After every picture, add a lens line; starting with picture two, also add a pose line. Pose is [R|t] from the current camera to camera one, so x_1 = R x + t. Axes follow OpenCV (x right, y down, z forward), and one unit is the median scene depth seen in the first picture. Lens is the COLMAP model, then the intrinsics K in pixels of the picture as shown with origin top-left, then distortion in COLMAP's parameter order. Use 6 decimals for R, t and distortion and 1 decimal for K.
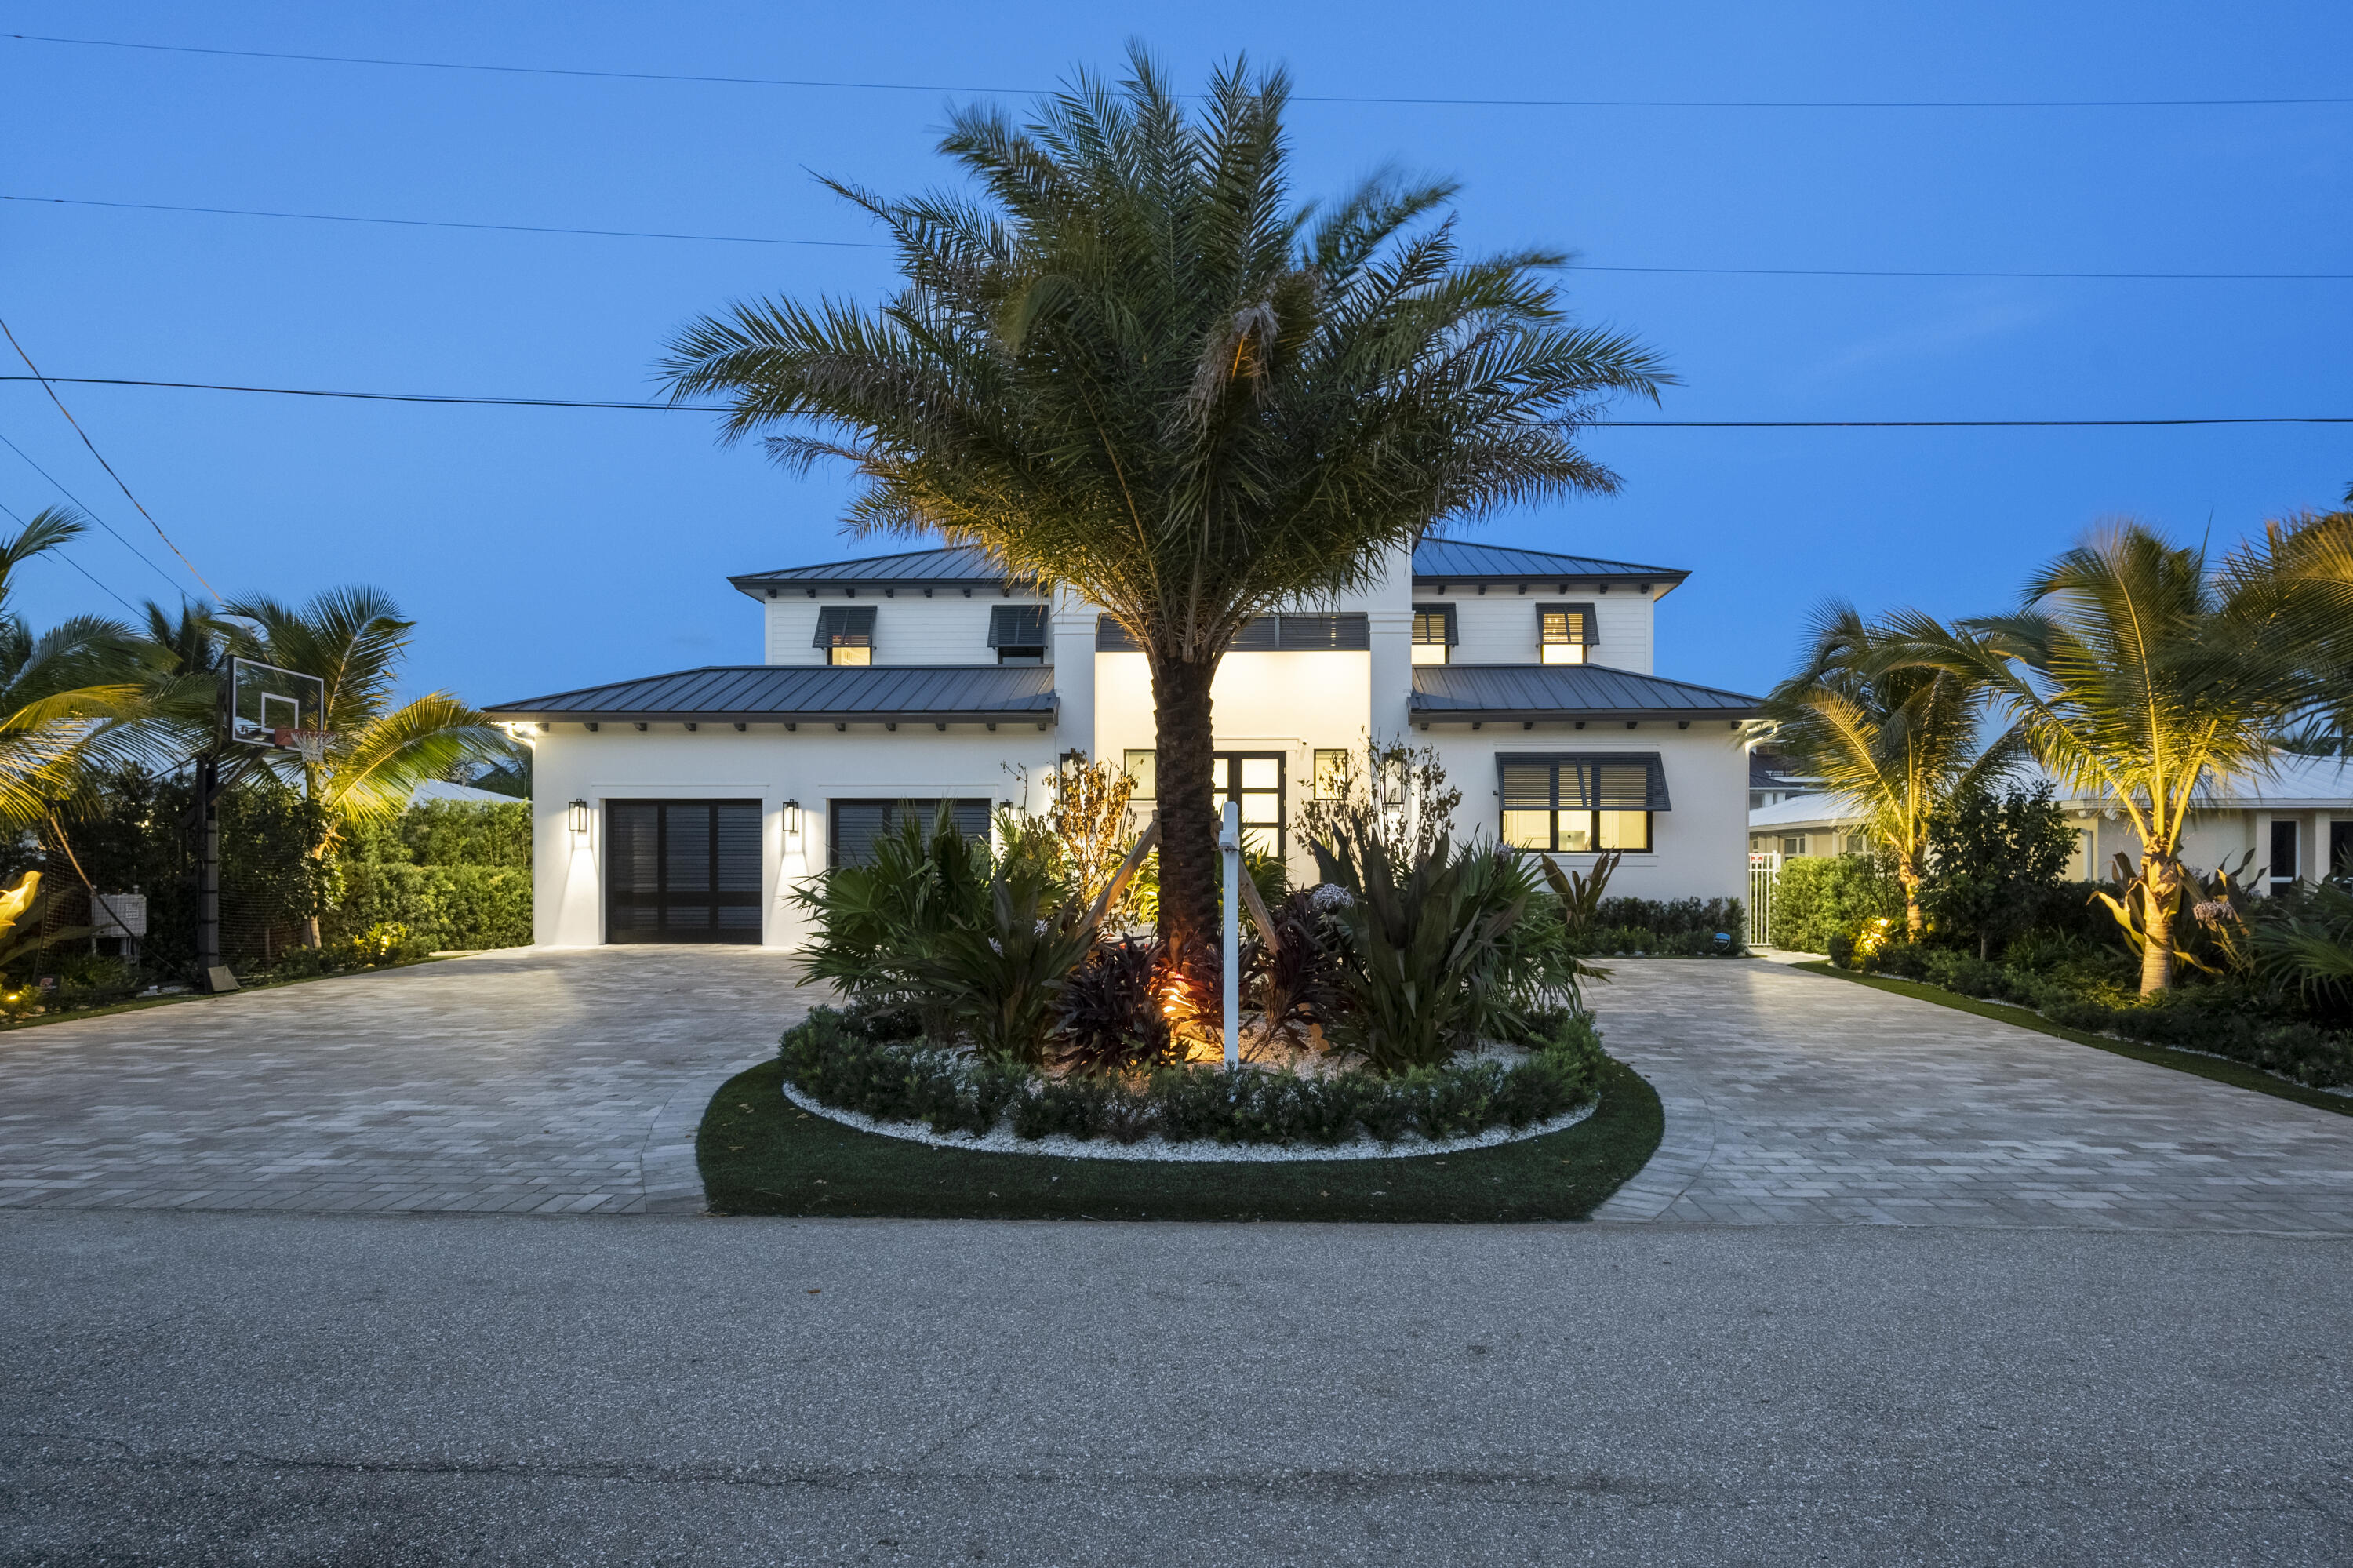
lens RADIAL K [[1180.1, 0, 1176.5], [0, 1180.1, 784.0], [0, 0, 1]] dist [-0.000751, -0.000012]
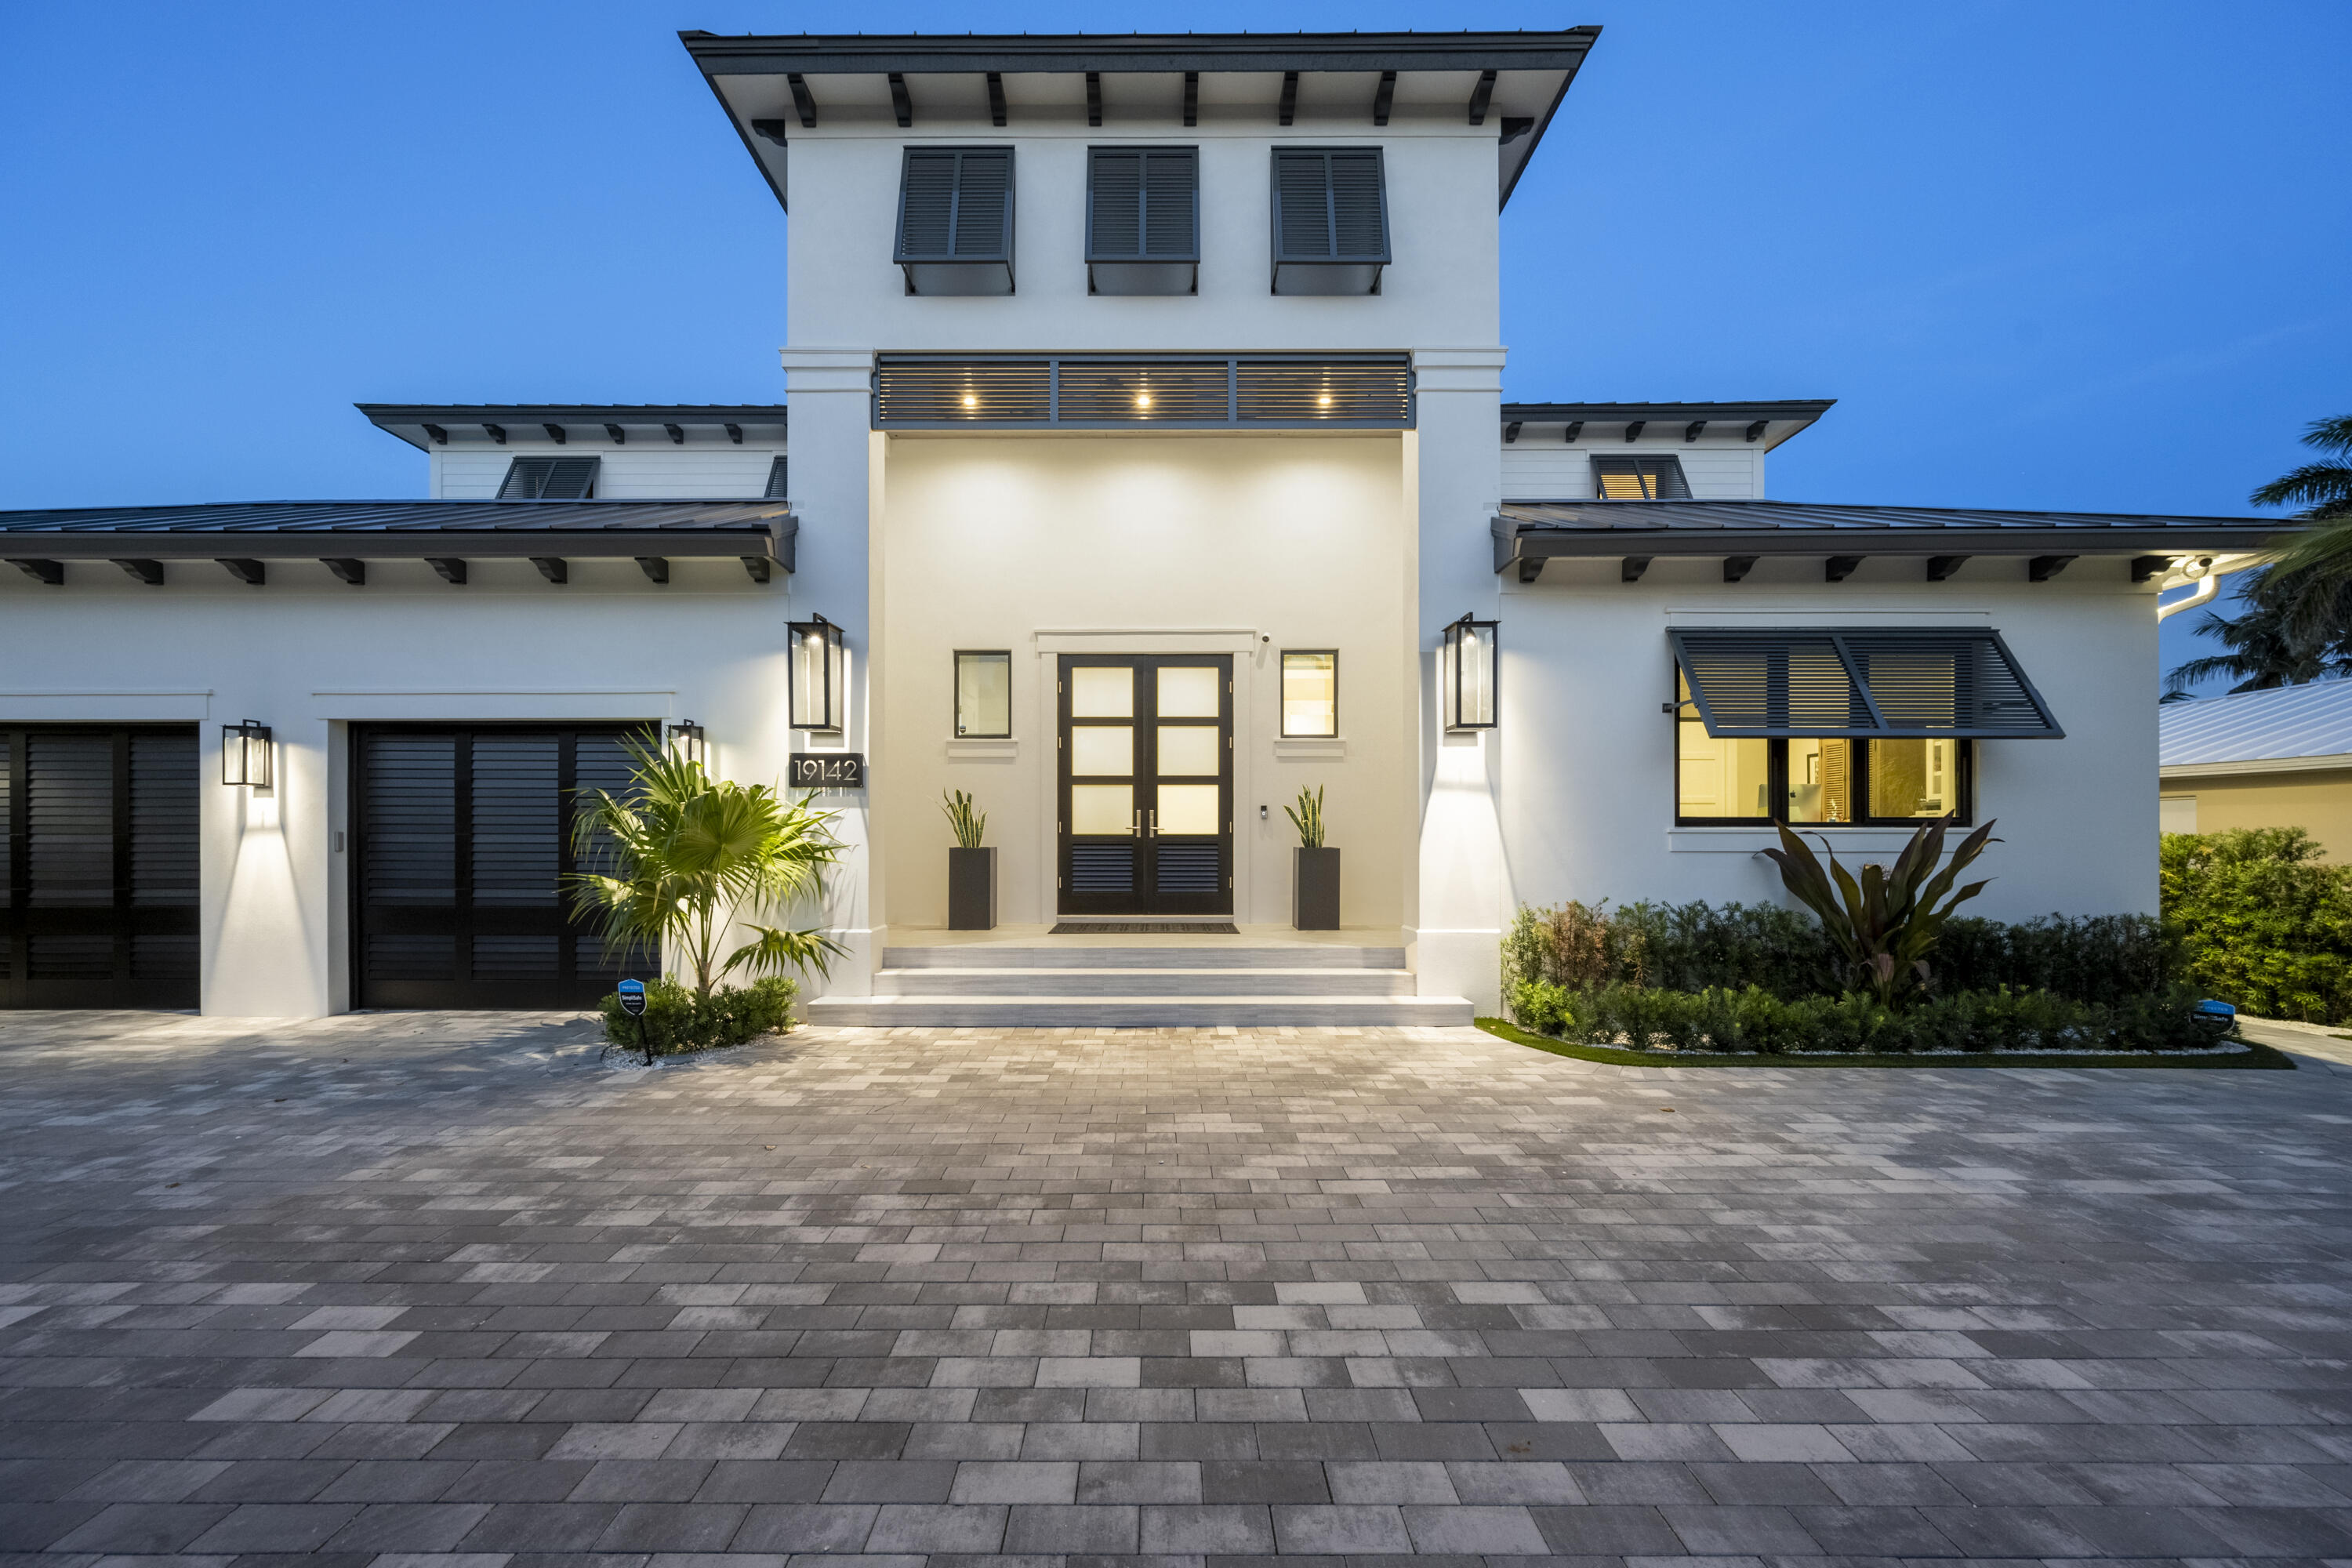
lens RADIAL K [[947.5, 0, 1174.5], [0, 947.5, 792.5], [0, 0, 1]] dist [-0.001100, -0.000013]
pose [[0.995021, 0.001641, 0.099656, 0.017657], [-0.003672, 0.999789, 0.020202, 0.032261], [-0.099602, -0.020468, 0.994817, 0.546310]]
